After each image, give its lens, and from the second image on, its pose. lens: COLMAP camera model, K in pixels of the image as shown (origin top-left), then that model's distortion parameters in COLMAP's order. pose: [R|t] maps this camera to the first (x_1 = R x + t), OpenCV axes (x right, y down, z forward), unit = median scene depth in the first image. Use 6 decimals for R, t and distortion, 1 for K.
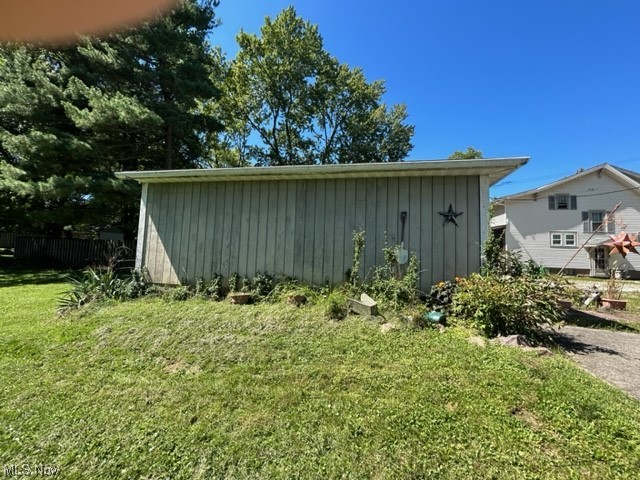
lens RADIAL K [[254.9, 0, 321.9], [0, 254.9, 239.2], [0, 0, 1]] dist [-0.008483, 0.000910]
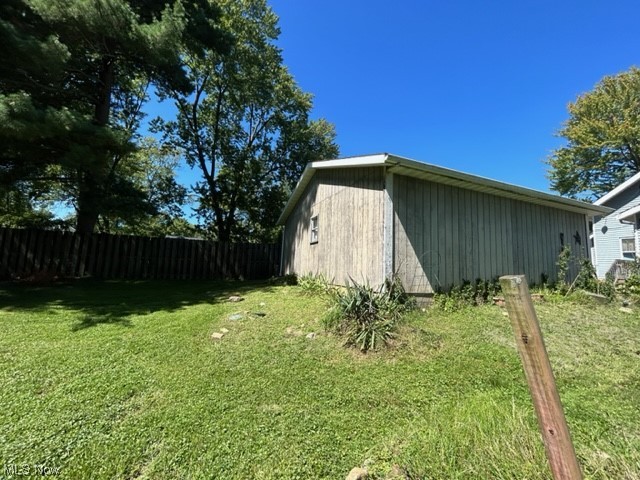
lens RADIAL K [[254.9, 0, 320.0], [0, 254.9, 237.3], [0, 0, 1]] dist [-0.008483, 0.000910]
pose [[0.847737, 0.060843, 0.526916, -1.385817], [-0.049702, 0.998140, -0.035291, 0.031583], [-0.528083, 0.003729, 0.849184, 0.440482]]
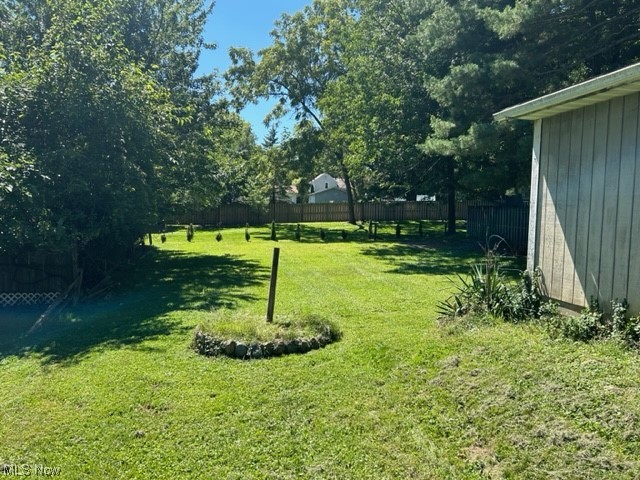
lens RADIAL K [[507.3, 0, 321.8], [0, 507.3, 240.9], [0, 0, 1]] dist [-0.003531, -0.001695]
pose [[0.365048, 0.030770, -0.930480, 0.196540], [0.050685, 0.997315, 0.052865, -0.038927], [0.929608, -0.066460, 0.362508, 0.133870]]
